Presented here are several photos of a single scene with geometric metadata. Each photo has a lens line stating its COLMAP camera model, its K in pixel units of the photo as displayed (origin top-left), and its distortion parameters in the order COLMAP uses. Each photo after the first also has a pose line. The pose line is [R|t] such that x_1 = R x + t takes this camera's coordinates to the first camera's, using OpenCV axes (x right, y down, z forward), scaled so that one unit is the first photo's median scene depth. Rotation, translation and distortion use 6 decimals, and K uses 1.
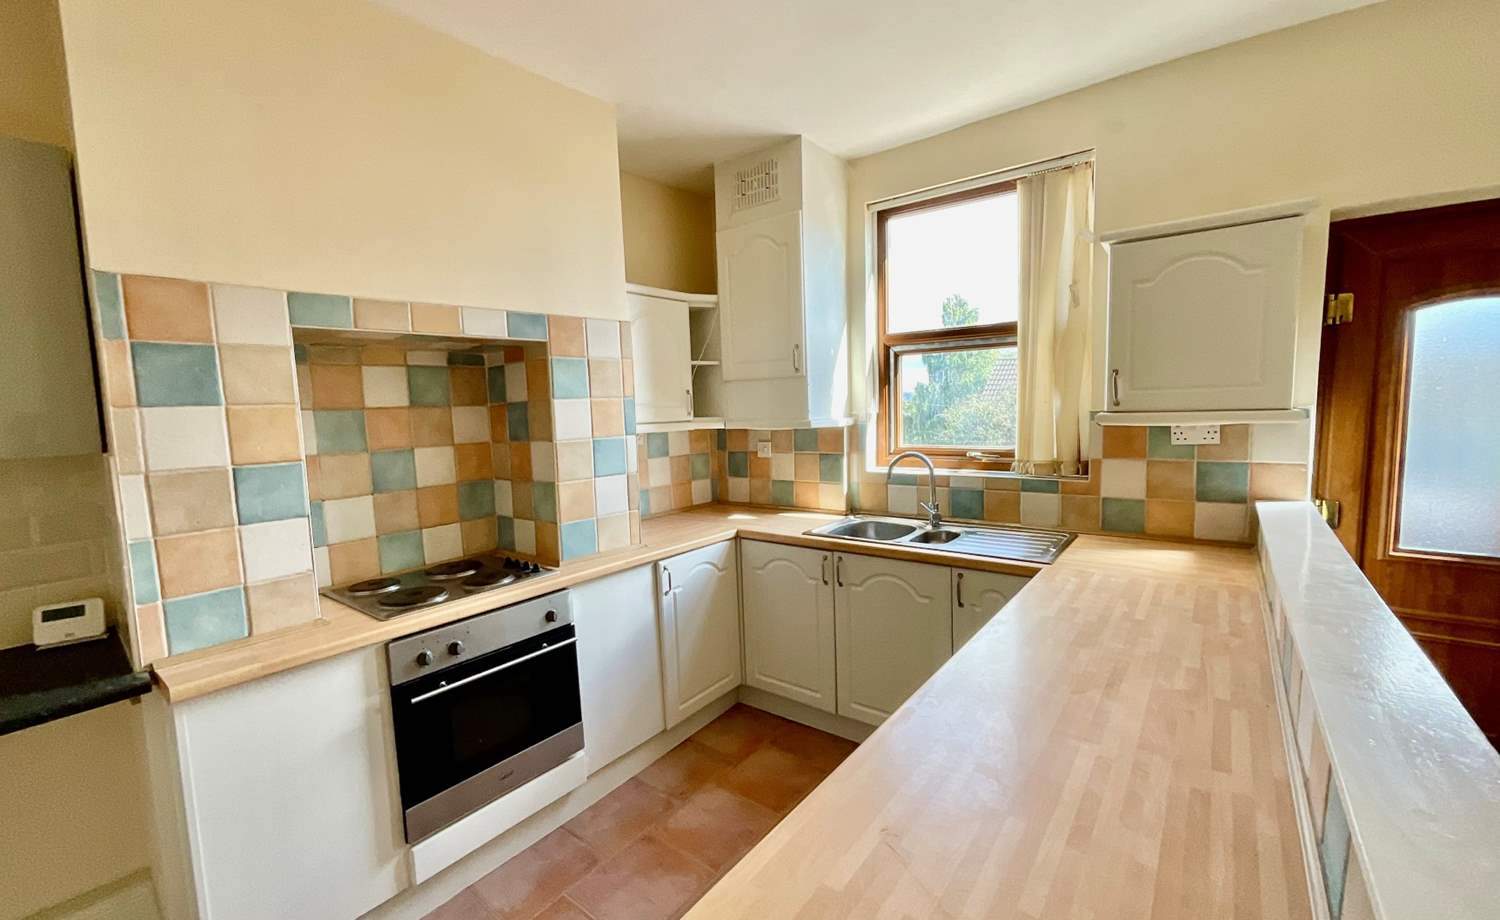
lens RADIAL K [[604.7, 0, 749.9], [0, 604.7, 461.8], [0, 0, 1]] dist [-0.000141, -0.000057]
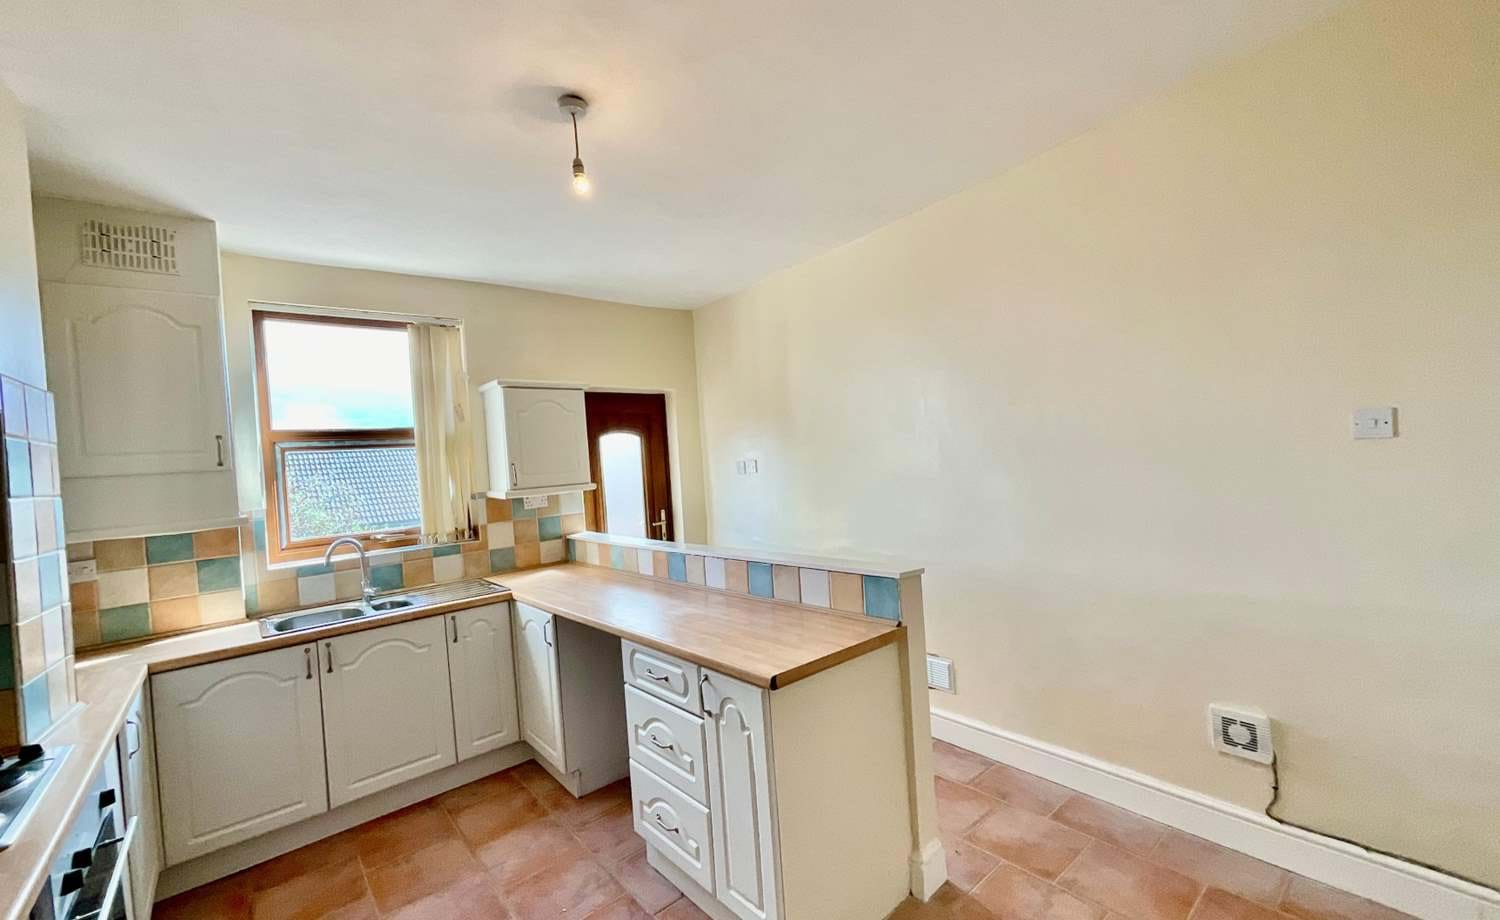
lens RADIAL K [[604.7, 0, 749.9], [0, 604.7, 461.8], [0, 0, 1]] dist [-0.000141, -0.000057]
pose [[0.210539, 0.014606, 0.977476, -0.722918], [0.159928, 0.985903, -0.049179, 0.020050], [-0.964415, 0.166680, 0.205235, 0.051808]]
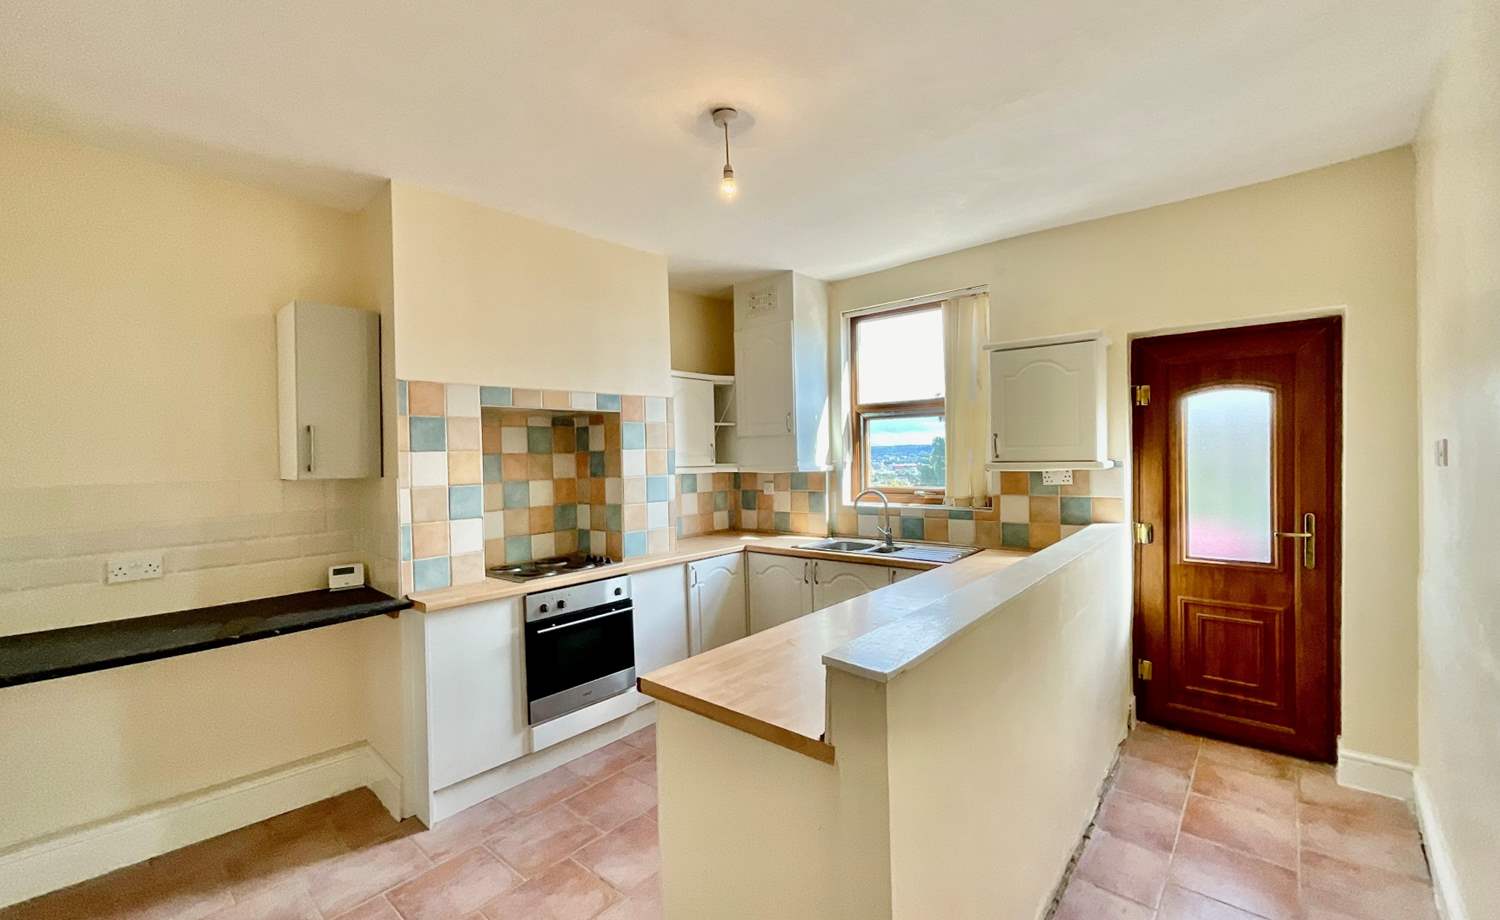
lens RADIAL K [[604.7, 0, 749.9], [0, 604.7, 461.8], [0, 0, 1]] dist [-0.000141, -0.000057]
pose [[0.998954, 0.011367, -0.044301, 0.055577], [-0.015066, 0.996346, -0.084072, 0.044827], [0.043184, 0.084652, 0.995474, -0.442971]]
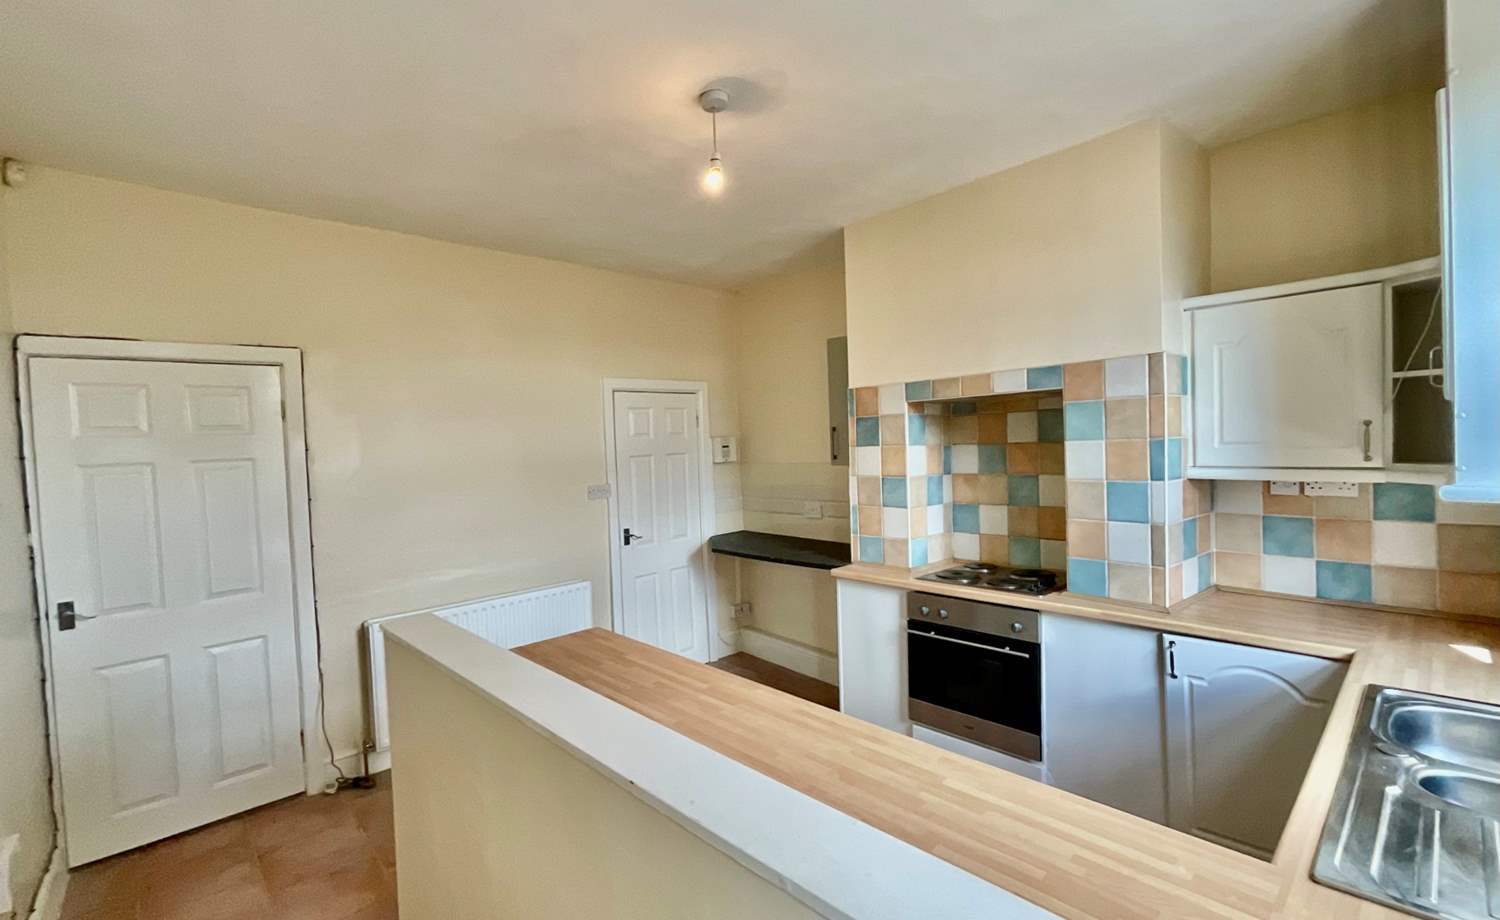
lens RADIAL K [[604.7, 0, 749.9], [0, 604.7, 461.8], [0, 0, 1]] dist [-0.000141, -0.000057]
pose [[-0.117475, 0.059533, -0.991290, 0.732790], [-0.059849, 0.995963, 0.066906, -0.093148], [0.991271, 0.067187, -0.113438, 0.504390]]
